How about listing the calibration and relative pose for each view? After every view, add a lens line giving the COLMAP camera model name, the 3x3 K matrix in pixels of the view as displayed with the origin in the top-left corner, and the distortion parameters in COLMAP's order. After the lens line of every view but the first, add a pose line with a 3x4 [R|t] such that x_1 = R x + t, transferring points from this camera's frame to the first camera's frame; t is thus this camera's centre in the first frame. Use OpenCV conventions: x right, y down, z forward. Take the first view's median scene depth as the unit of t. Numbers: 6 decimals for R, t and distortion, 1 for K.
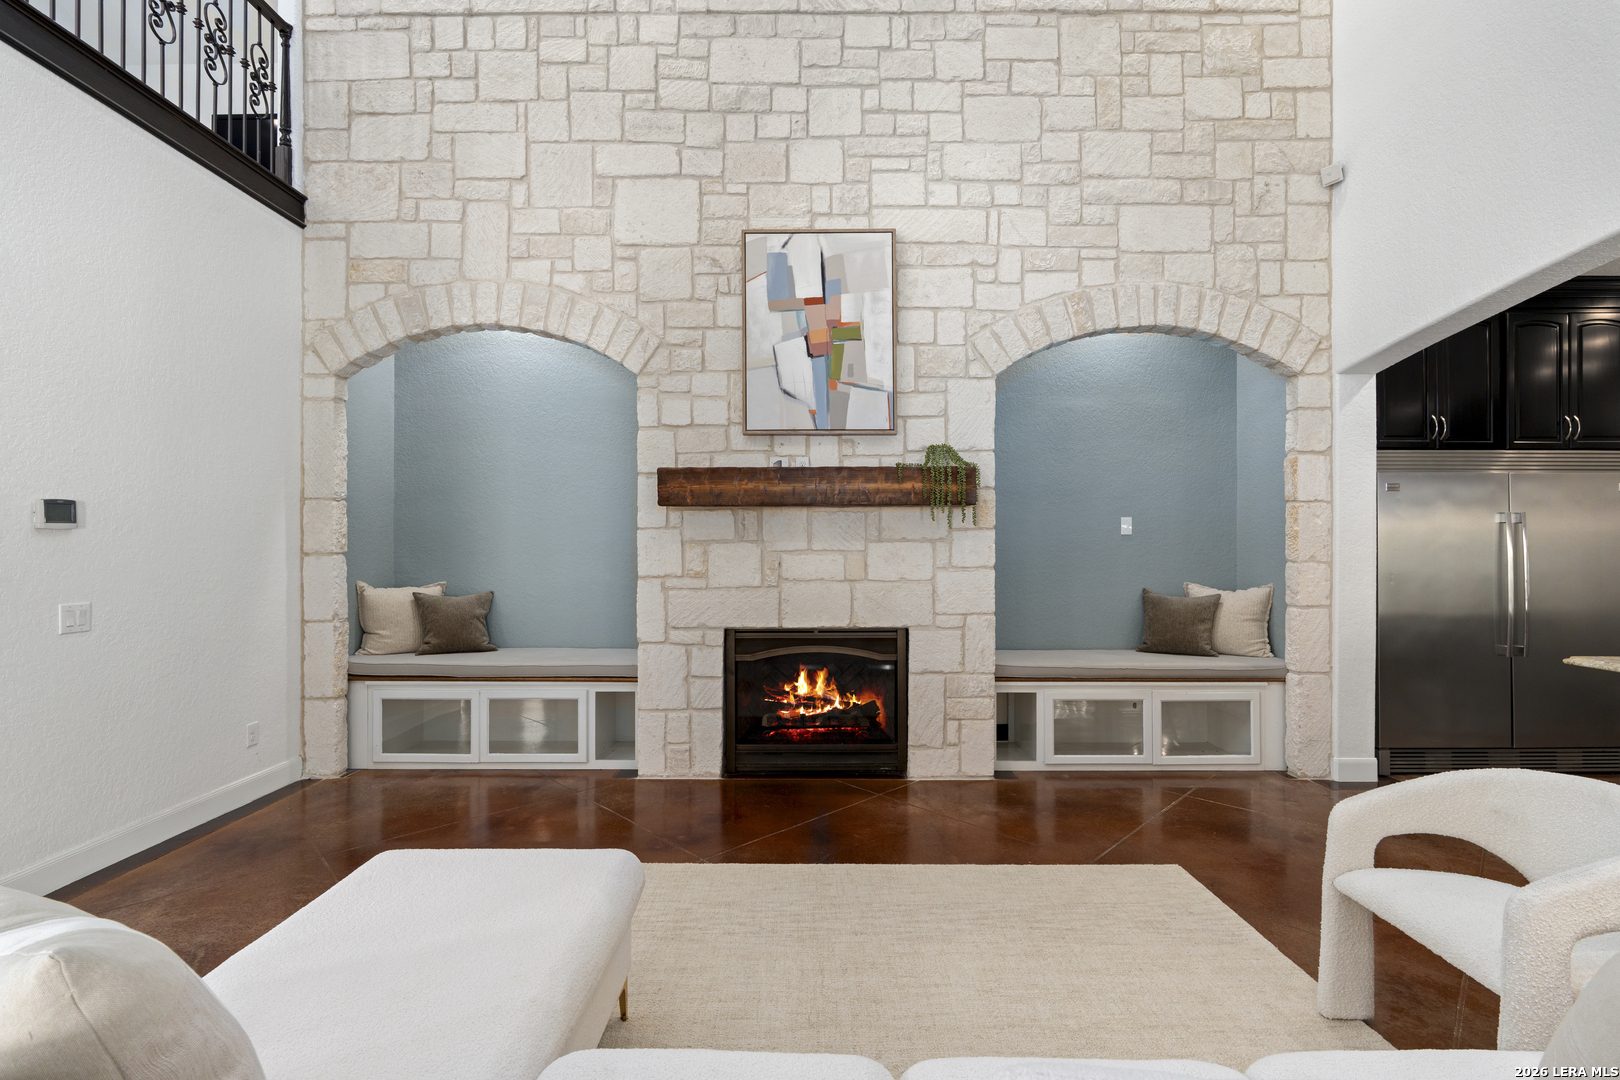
lens RADIAL K [[710.1, 0, 807.5], [0, 710.1, 546.1], [0, 0, 1]] dist [-0.005874, 0.000531]
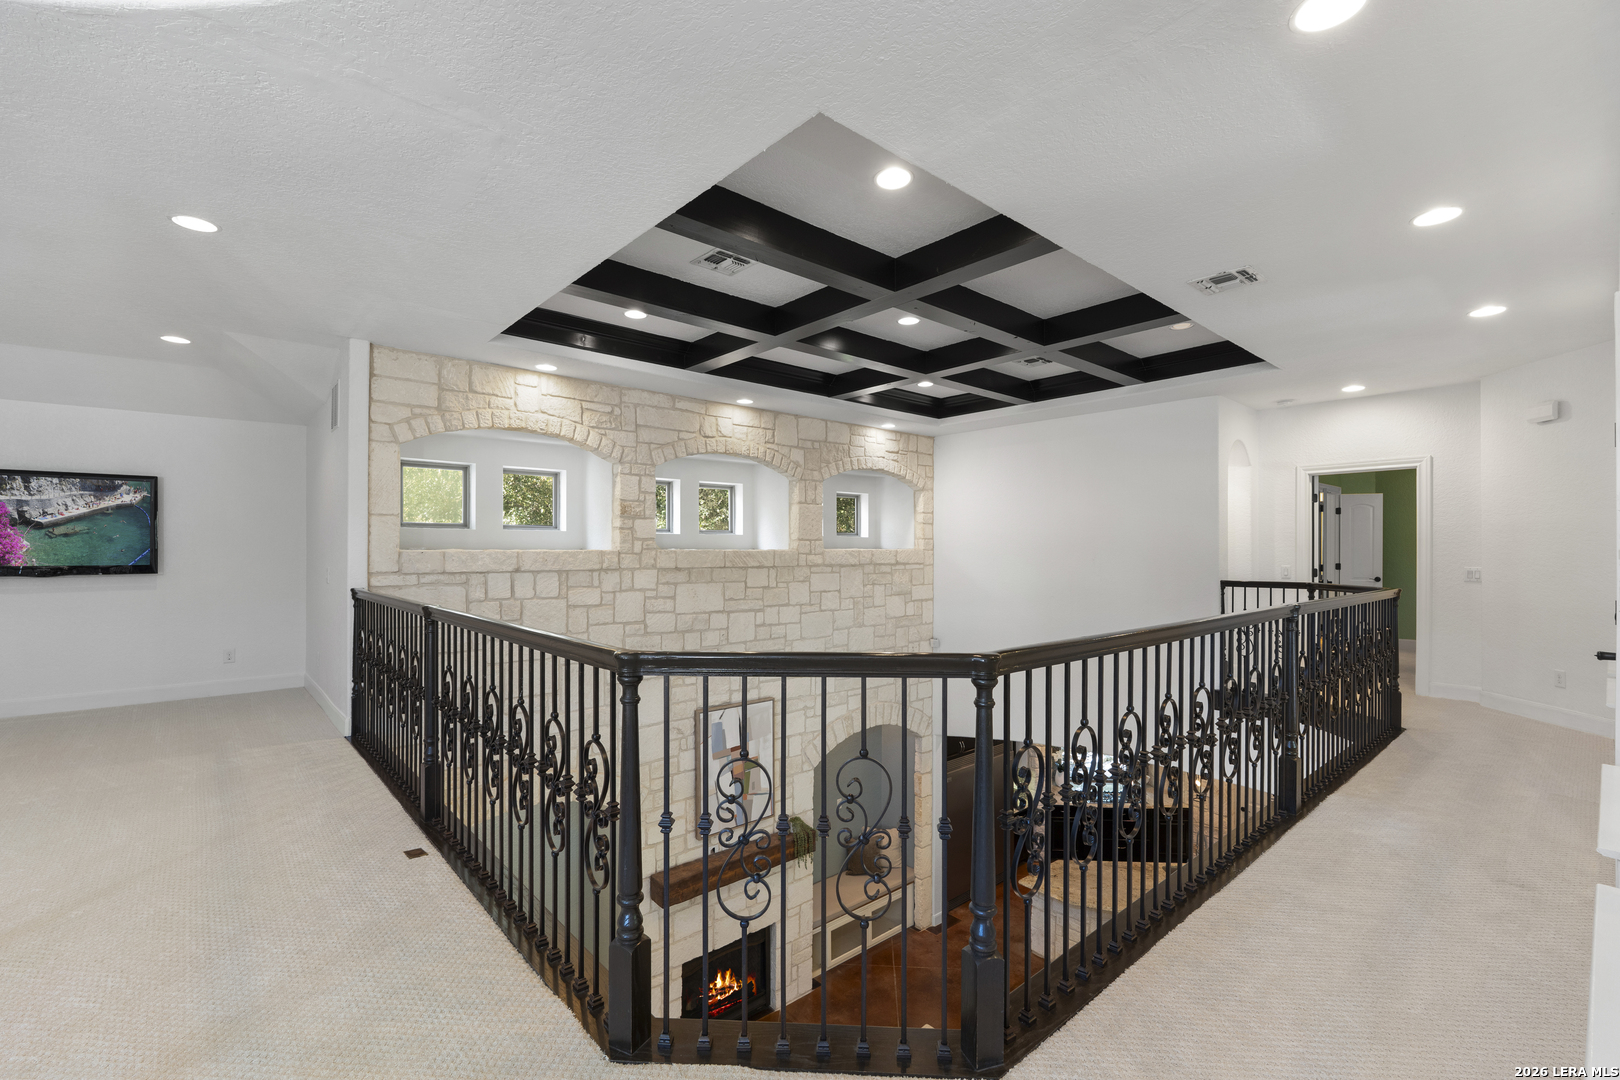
lens RADIAL K [[710.1, 0, 806.8], [0, 710.1, 543.6], [0, 0, 1]] dist [-0.005874, 0.000531]
pose [[0.753524, 0.007924, 0.657373, -0.938789], [-0.004213, 0.999965, -0.007223, -0.797517], [-0.657407, 0.002673, 0.753531, -0.348876]]
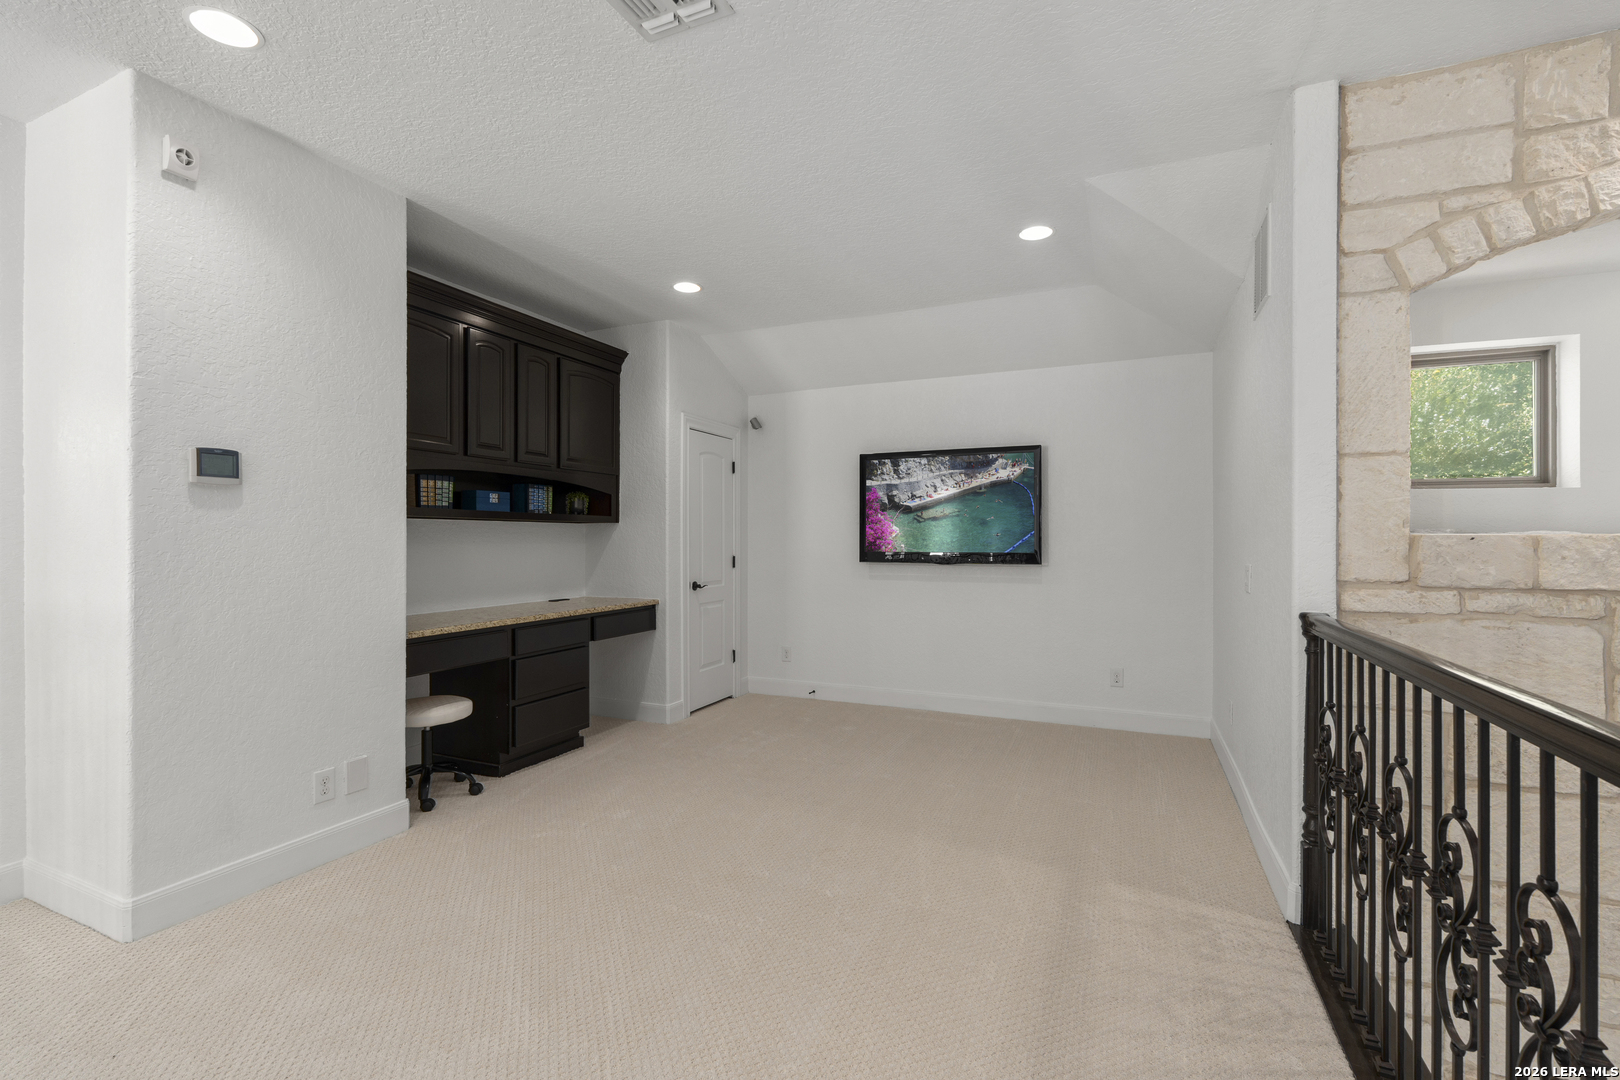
lens RADIAL K [[710.1, 0, 784.2], [0, 710.1, 544.9], [0, 0, 1]] dist [-0.005874, 0.000531]
pose [[0.921332, 0.003787, -0.388758, -0.894449], [-0.000932, 0.999971, 0.007534, -0.786745], [0.388775, -0.006579, 0.921309, 0.339411]]
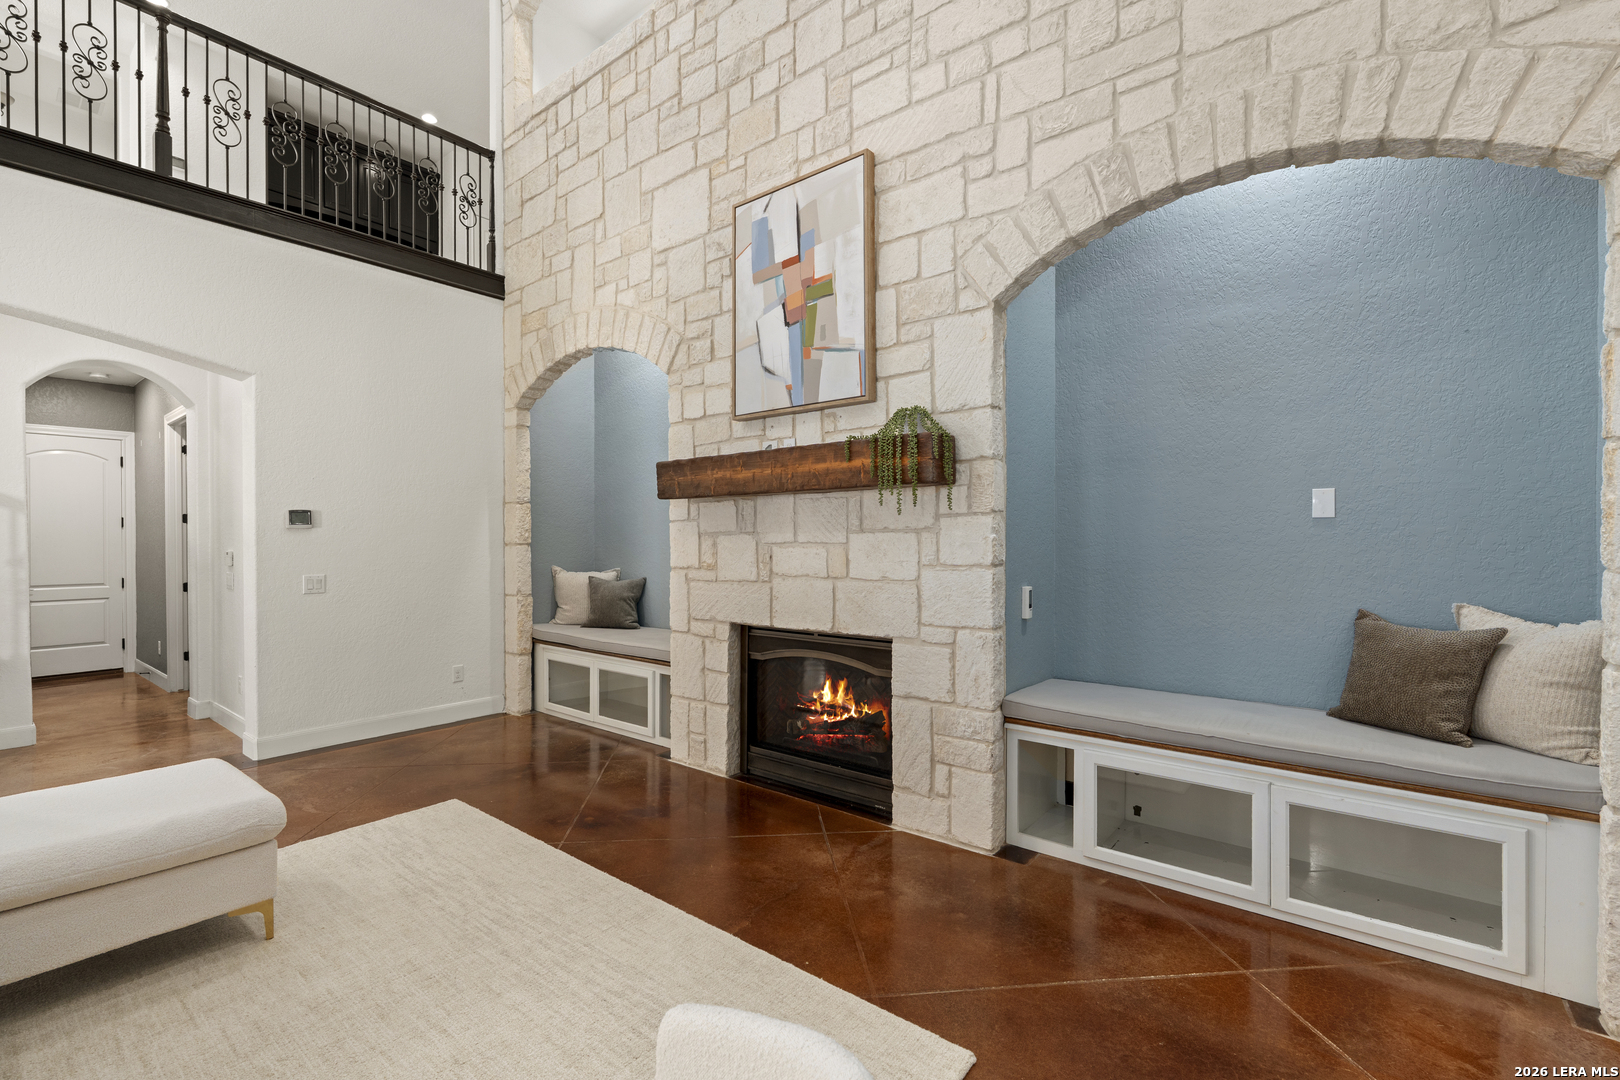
lens RADIAL K [[710.1, 0, 806.2], [0, 710.1, 544.0], [0, 0, 1]] dist [-0.005874, 0.000531]
pose [[0.779899, 0.003158, -0.625898, 0.571522], [0.002385, 0.999965, 0.008017, 0.000779], [0.625901, -0.007745, 0.779864, 0.311908]]
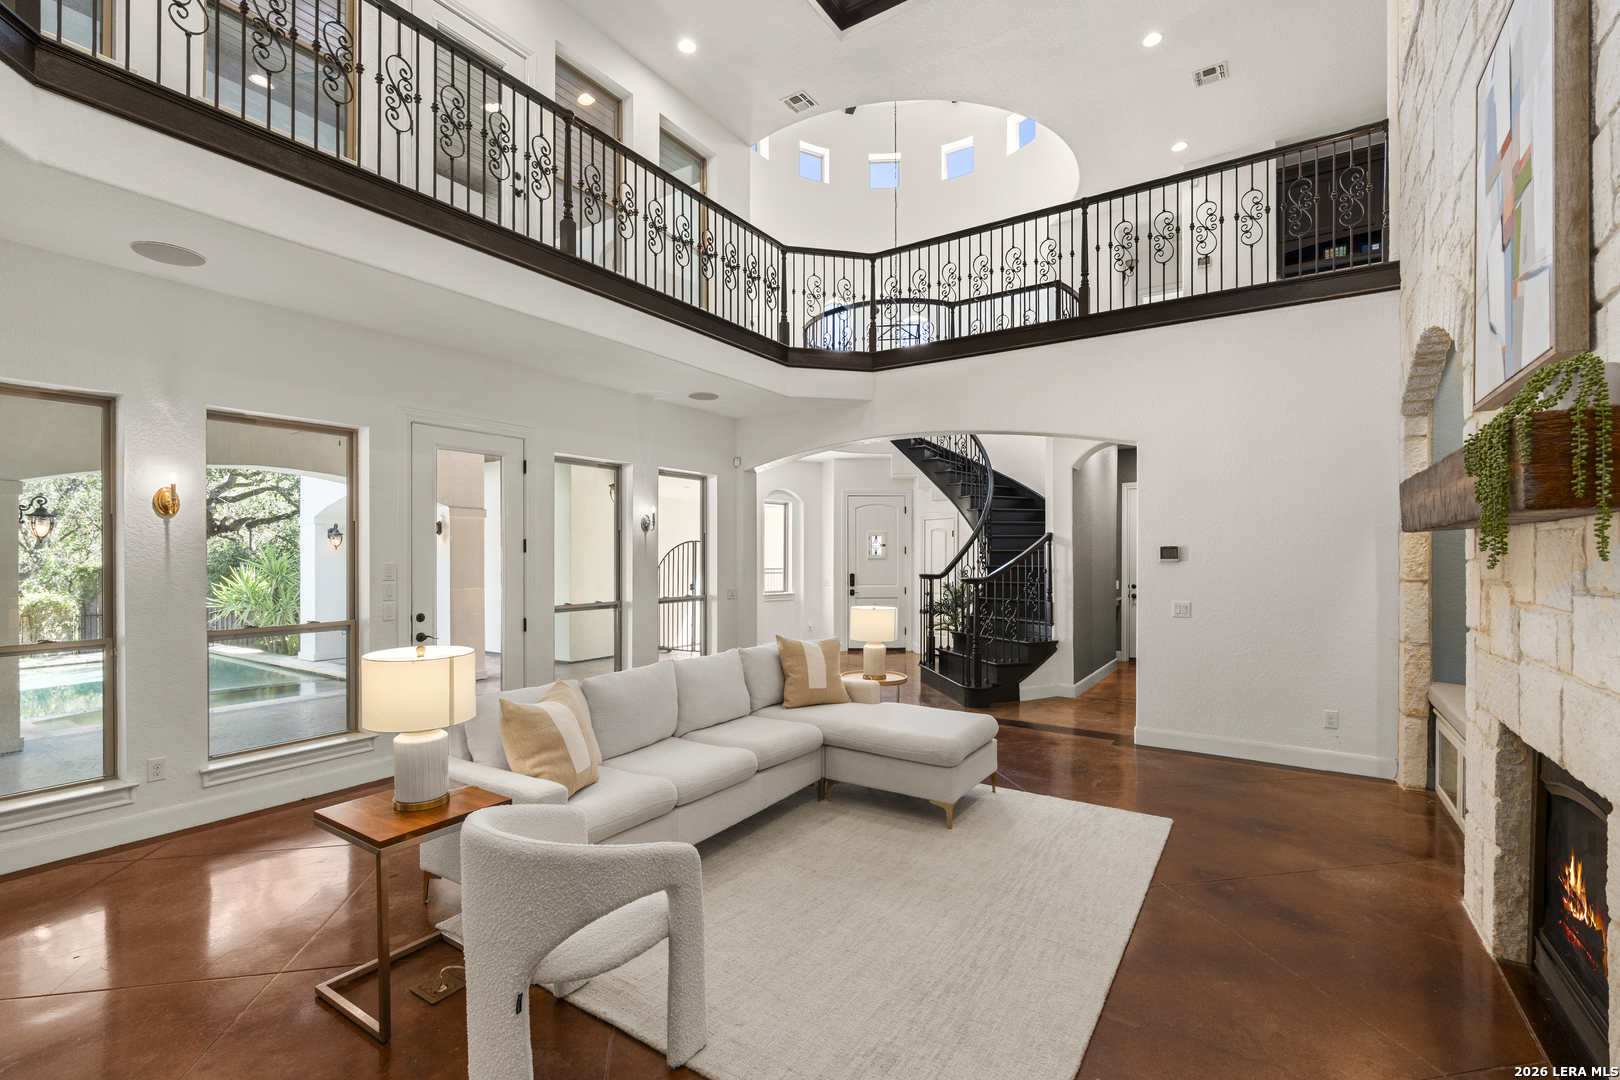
lens RADIAL K [[710.1, 0, 806.6], [0, 710.1, 555.8], [0, 0, 1]] dist [-0.005874, 0.000531]
pose [[-0.552709, 0.002975, -0.833369, 0.742539], [0.001120, 0.999995, 0.002827, -0.032193], [0.833374, 0.000629, -0.552710, 0.837847]]
